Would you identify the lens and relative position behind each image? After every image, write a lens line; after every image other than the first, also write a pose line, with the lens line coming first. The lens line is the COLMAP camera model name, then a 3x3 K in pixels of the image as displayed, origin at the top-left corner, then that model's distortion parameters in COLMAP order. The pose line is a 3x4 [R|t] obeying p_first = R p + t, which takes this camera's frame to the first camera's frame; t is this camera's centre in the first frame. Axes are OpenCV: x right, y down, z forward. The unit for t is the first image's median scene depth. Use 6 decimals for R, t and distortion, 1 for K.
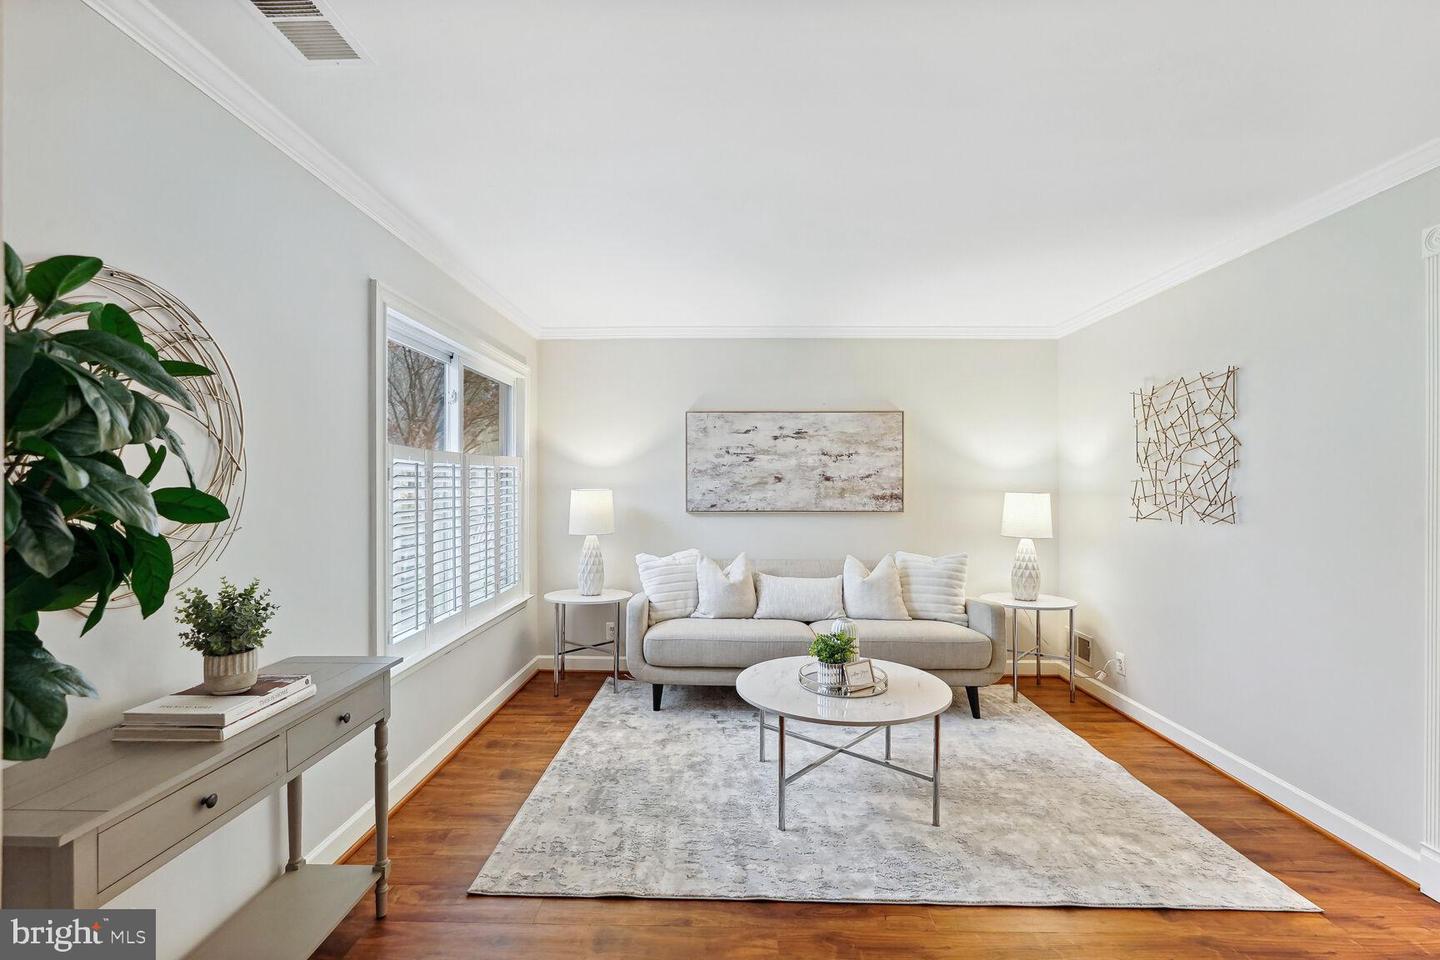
lens RADIAL K [[656.4, 0, 720.0], [0, 656.4, 480.0], [0, 0, 1]] dist [-0.000603, 0.000961]
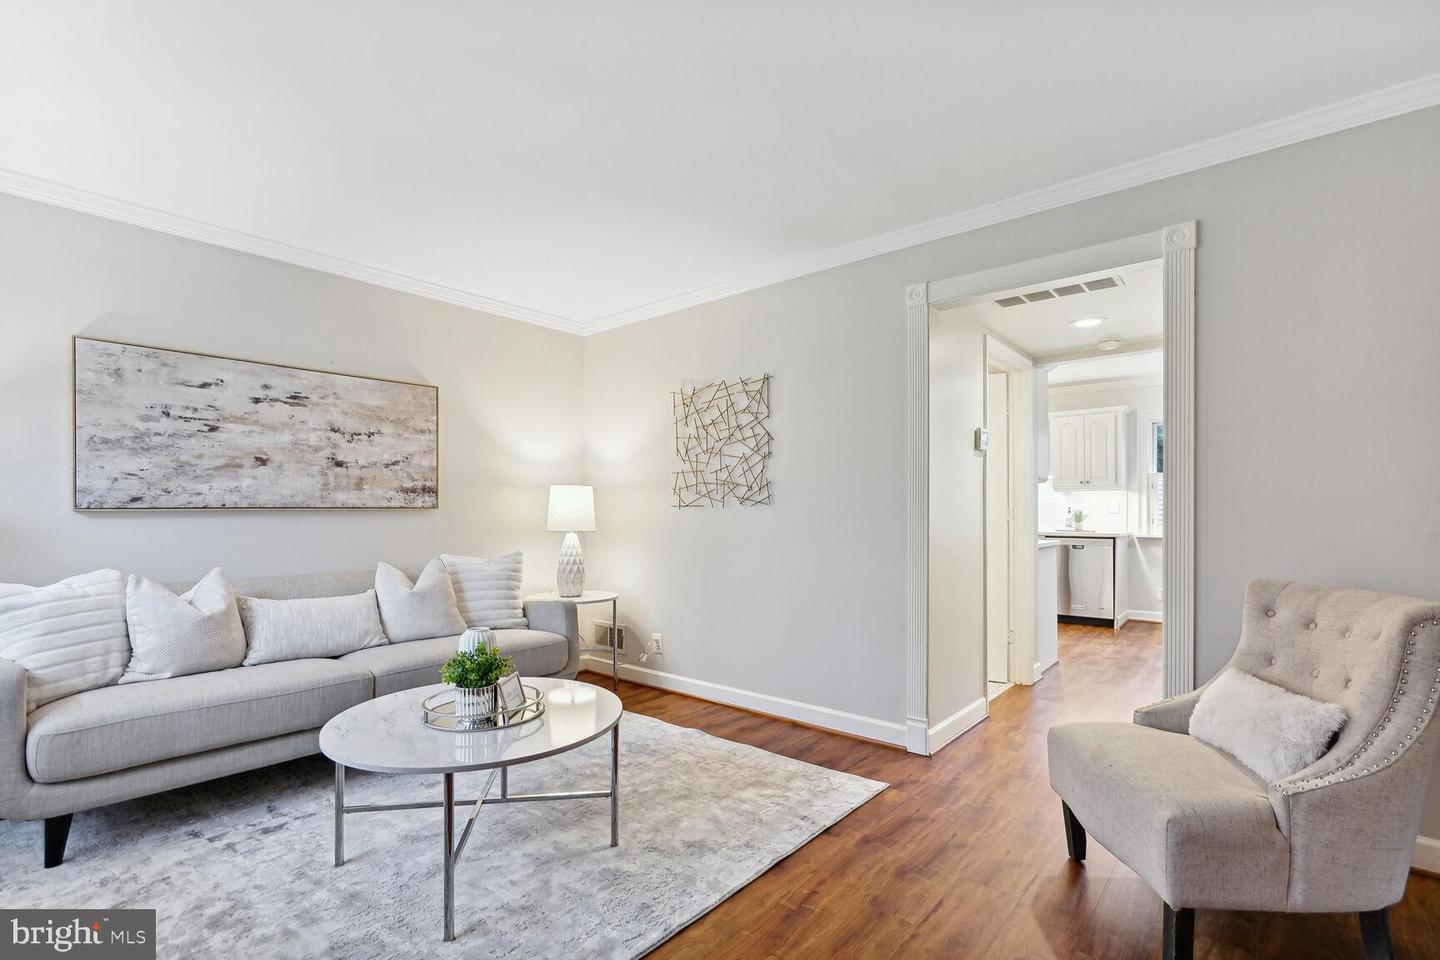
lens RADIAL K [[667.1, 0, 717.9], [0, 667.1, 503.3], [0, 0, 1]] dist [-0.000454, 0.001037]
pose [[0.633446, 0.004075, 0.773777, -0.181074], [-0.000458, 0.999988, -0.004891, 0.056411], [-0.773787, 0.002744, 0.633440, 0.233999]]
